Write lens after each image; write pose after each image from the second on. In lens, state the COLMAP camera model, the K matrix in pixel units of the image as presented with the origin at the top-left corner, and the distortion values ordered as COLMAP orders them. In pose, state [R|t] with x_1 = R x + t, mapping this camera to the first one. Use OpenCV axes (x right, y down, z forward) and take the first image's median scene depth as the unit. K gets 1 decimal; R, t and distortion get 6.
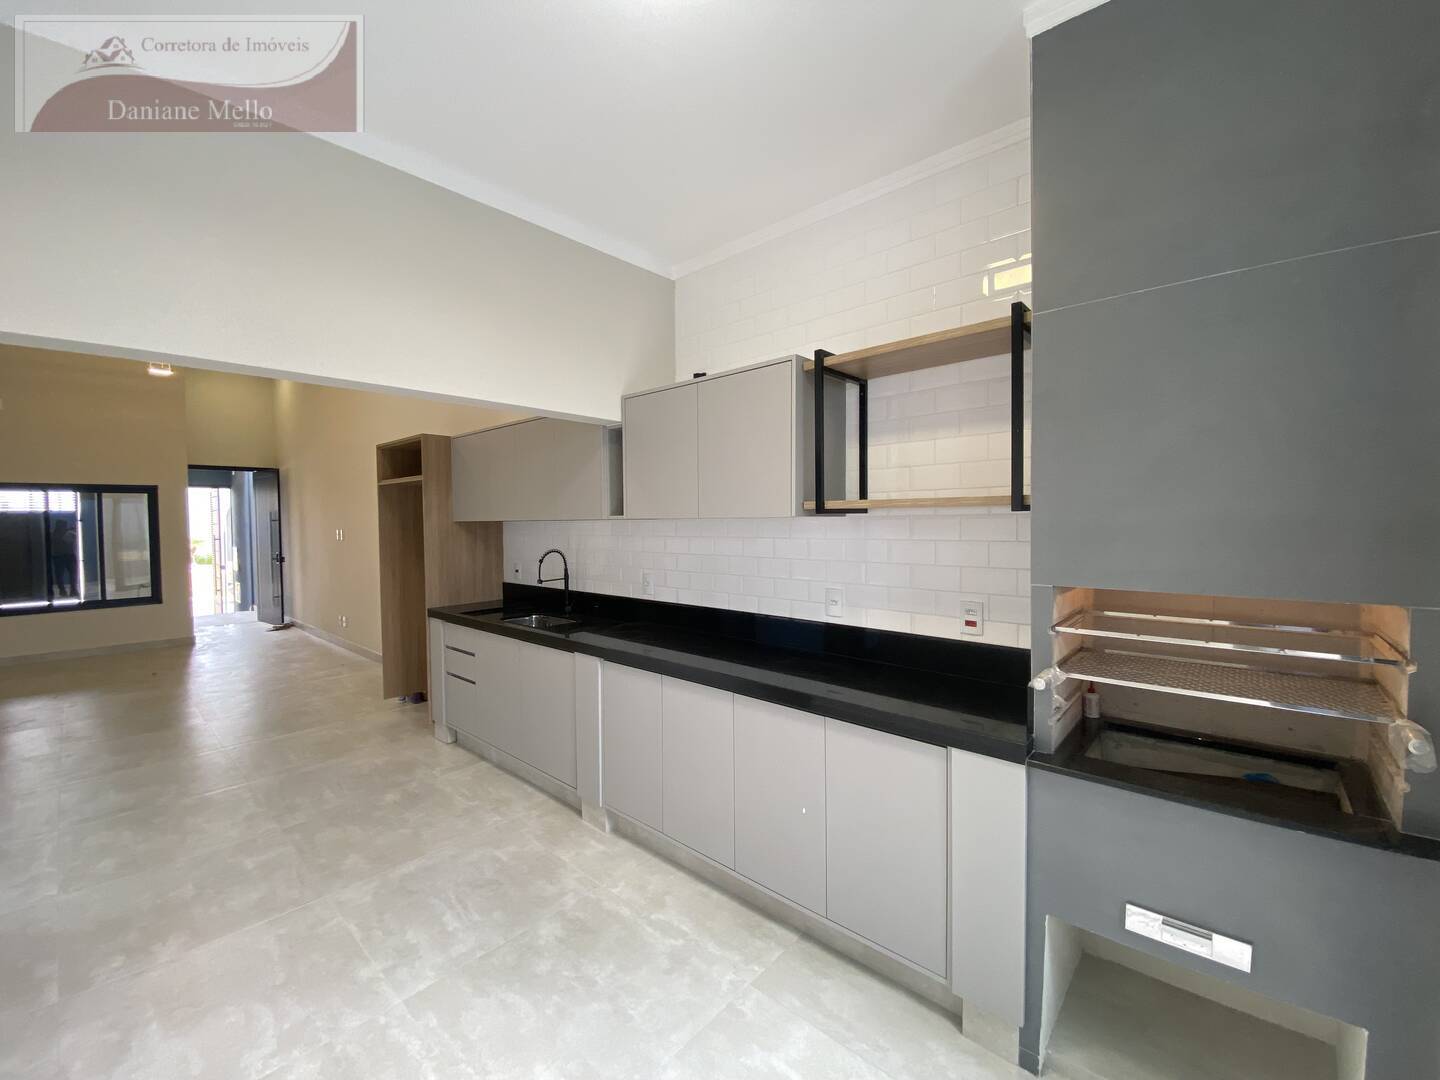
lens RADIAL K [[585.6, 0, 725.4], [0, 585.6, 532.8], [0, 0, 1]] dist [-0.008652, -0.007629]
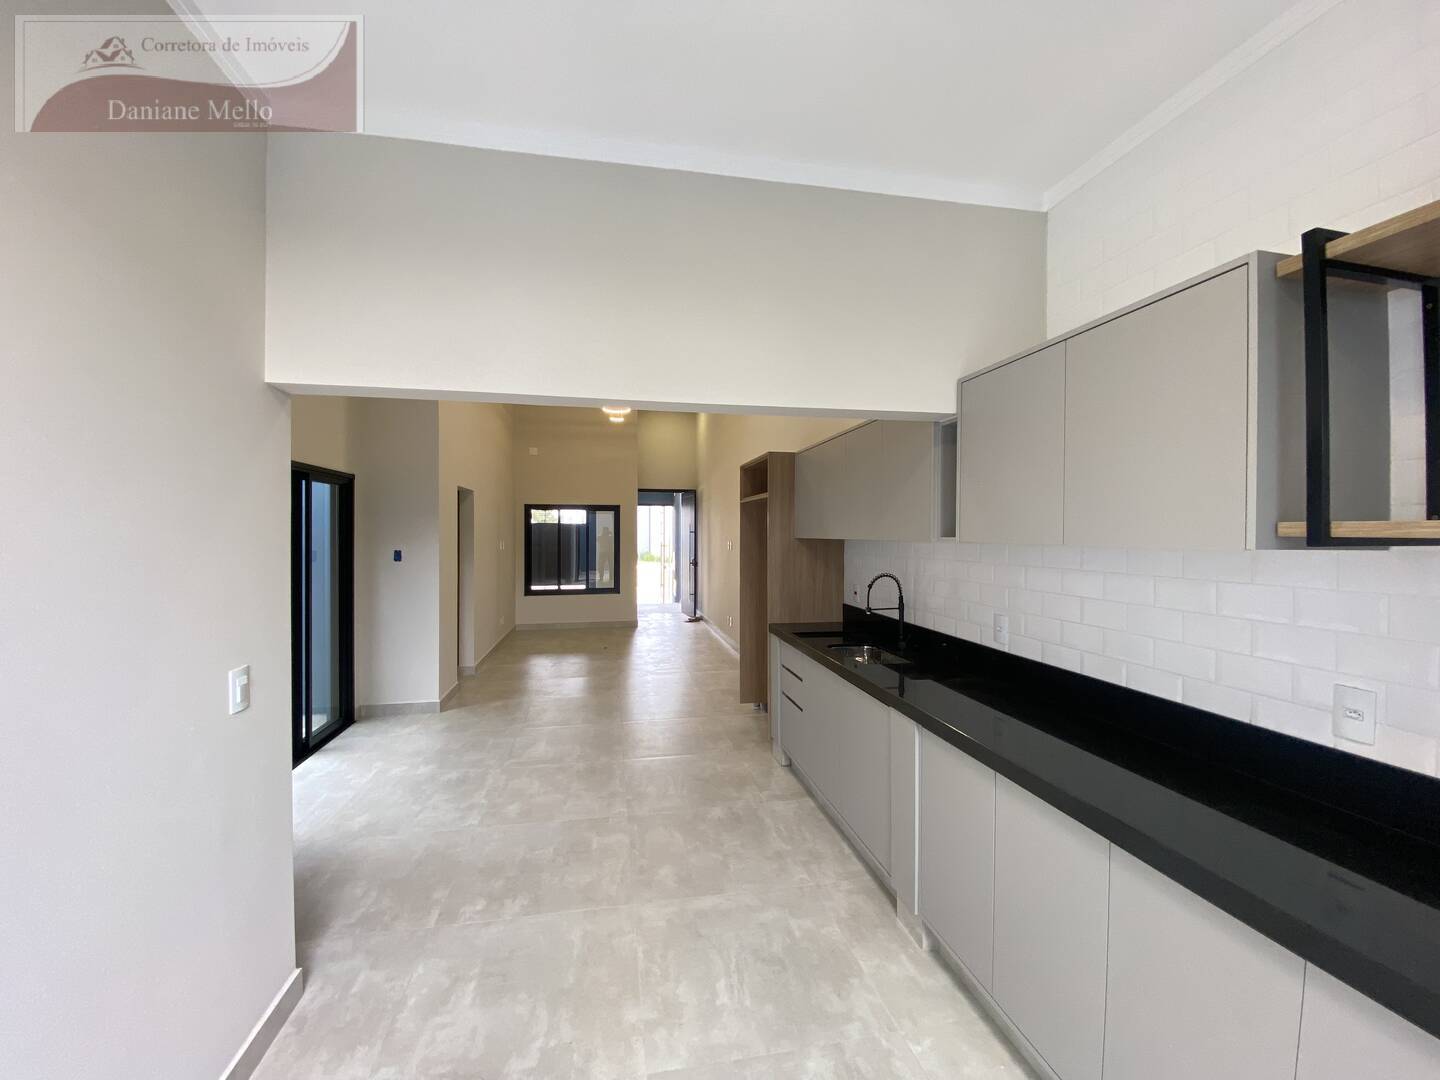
lens RADIAL K [[585.6, 0, 706.3], [0, 585.6, 533.2], [0, 0, 1]] dist [-0.008652, -0.007629]
pose [[0.778525, 0.010297, -0.627529, 0.046696], [-0.020259, 0.999757, -0.008729, -0.022152], [0.627286, 0.019508, 0.778544, 0.211719]]
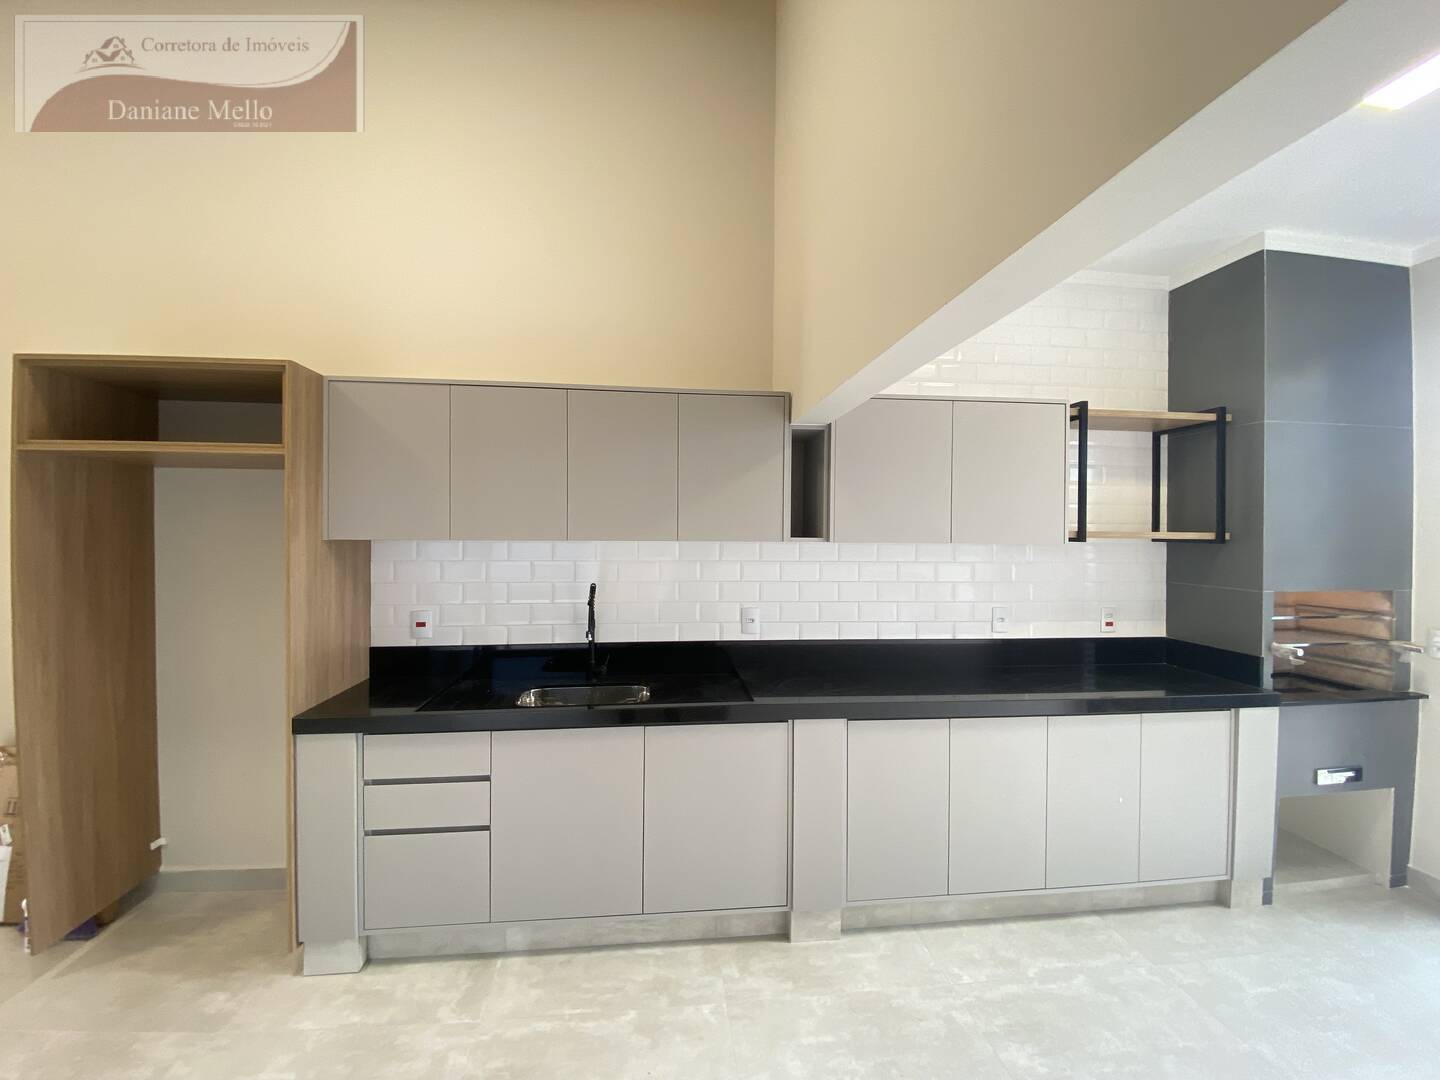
lens RADIAL K [[585.6, 0, 714.0], [0, 585.6, 537.7], [0, 0, 1]] dist [-0.008652, -0.007629]
pose [[0.673315, 0.011919, 0.739260, -0.893987], [0.001616, 0.999844, -0.017592, -0.016066], [-0.739354, 0.013040, 0.673190, 0.578615]]
